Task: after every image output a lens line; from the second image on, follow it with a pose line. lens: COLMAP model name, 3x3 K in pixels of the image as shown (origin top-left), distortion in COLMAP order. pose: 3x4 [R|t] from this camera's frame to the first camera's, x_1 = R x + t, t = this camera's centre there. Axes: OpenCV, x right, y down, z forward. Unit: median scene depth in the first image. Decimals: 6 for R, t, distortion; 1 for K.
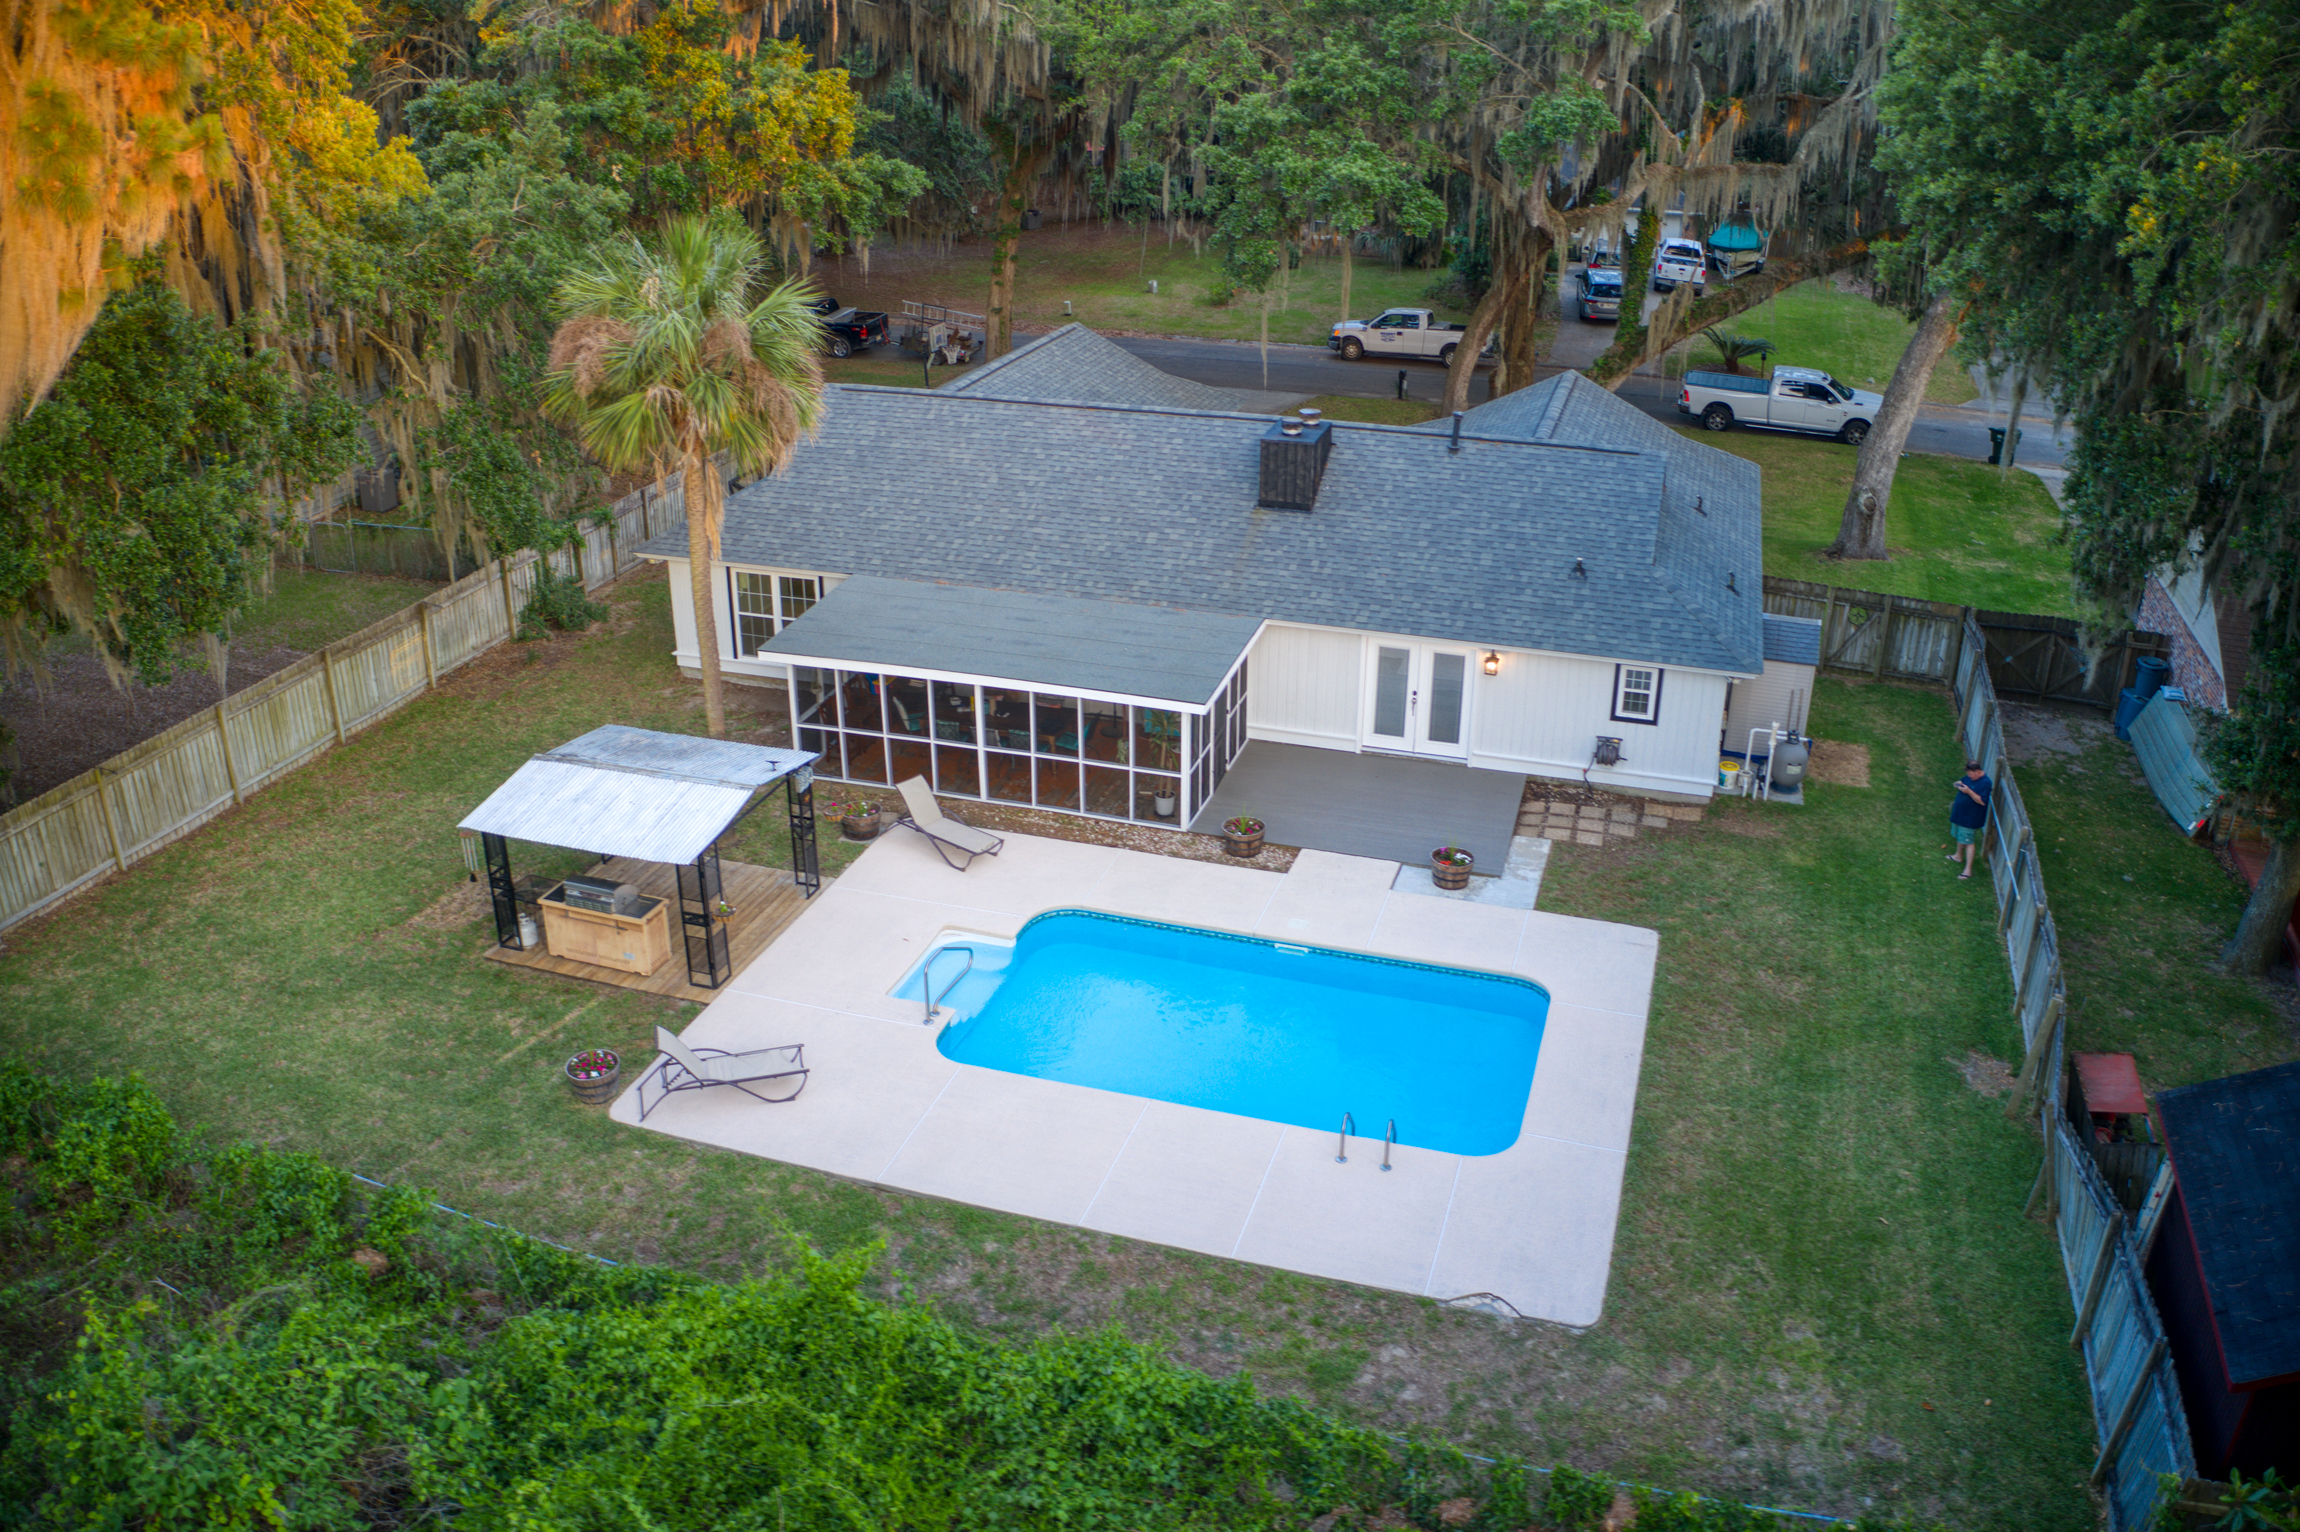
lens RADIAL K [[1820.8, 0, 1150.0], [0, 1820.8, 766.0], [0, 0, 1]] dist [-0.190597, 0.013509]
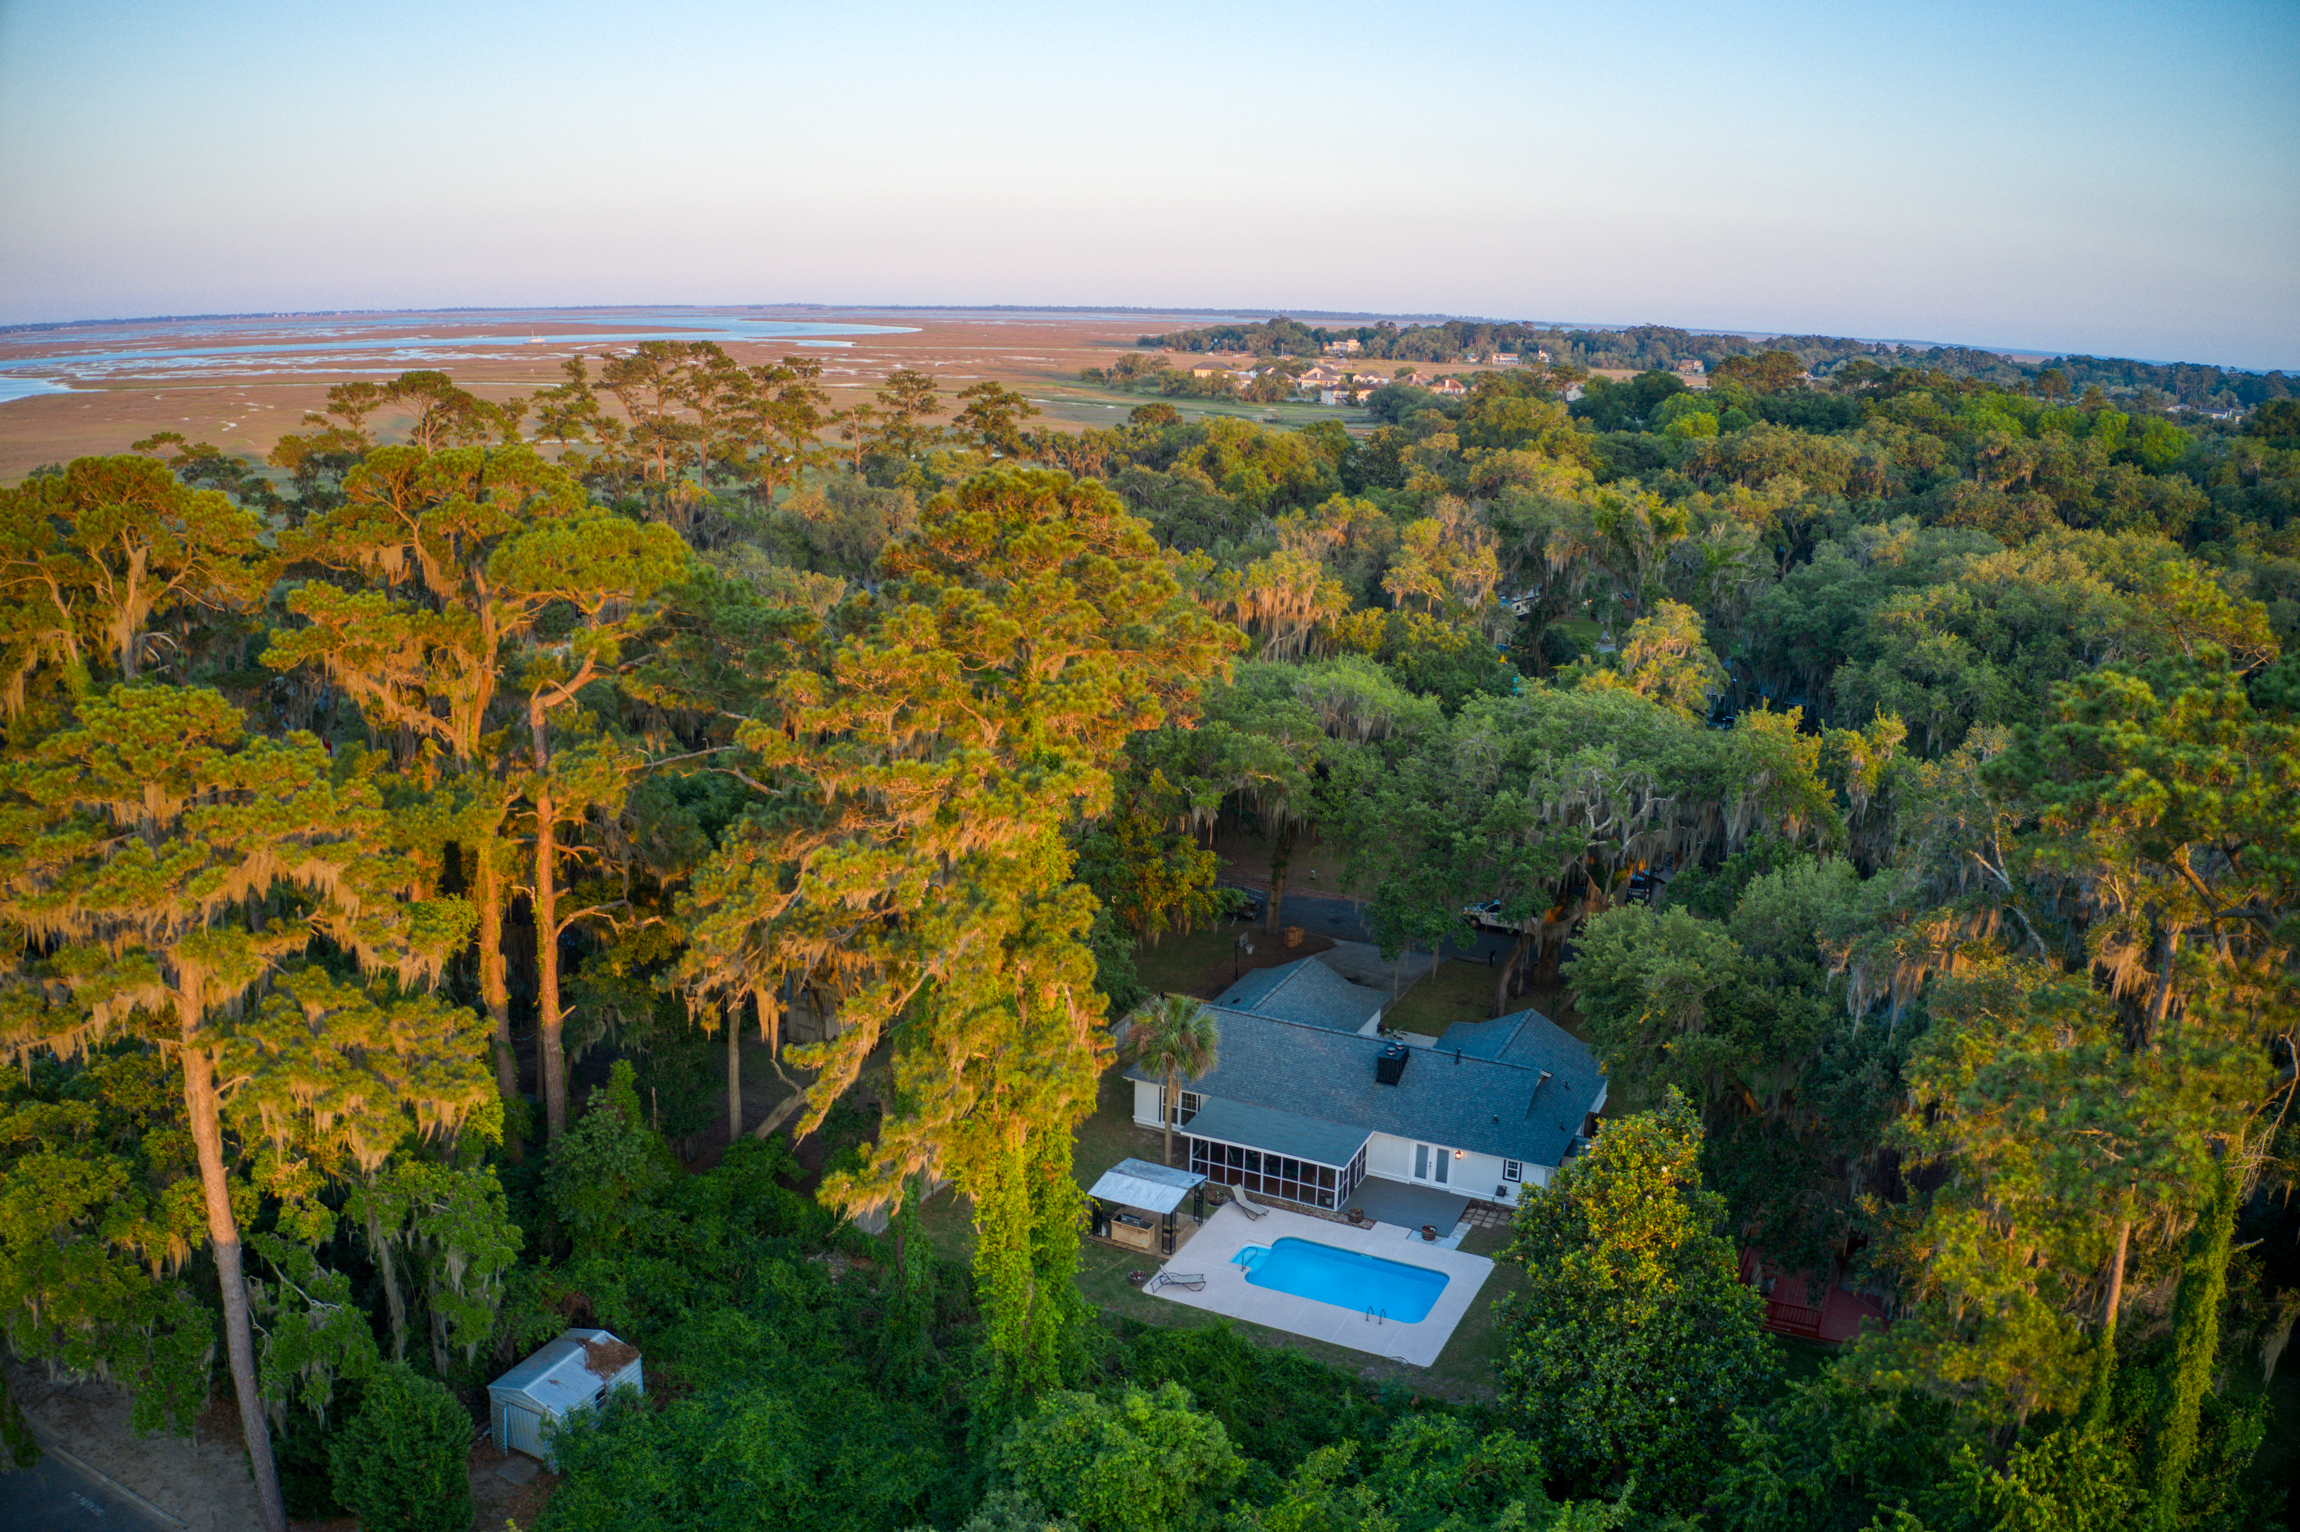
lens RADIAL K [[1815.9, 0, 1150.0], [0, 1815.9, 766.0], [0, 0, 1]] dist [-0.188692, 0.002952]
pose [[0.989113, 0.050706, -0.138146, 0.081081], [-0.073897, 0.982961, -0.168303, -0.146792], [0.127259, 0.176680, 0.976007, -1.751303]]
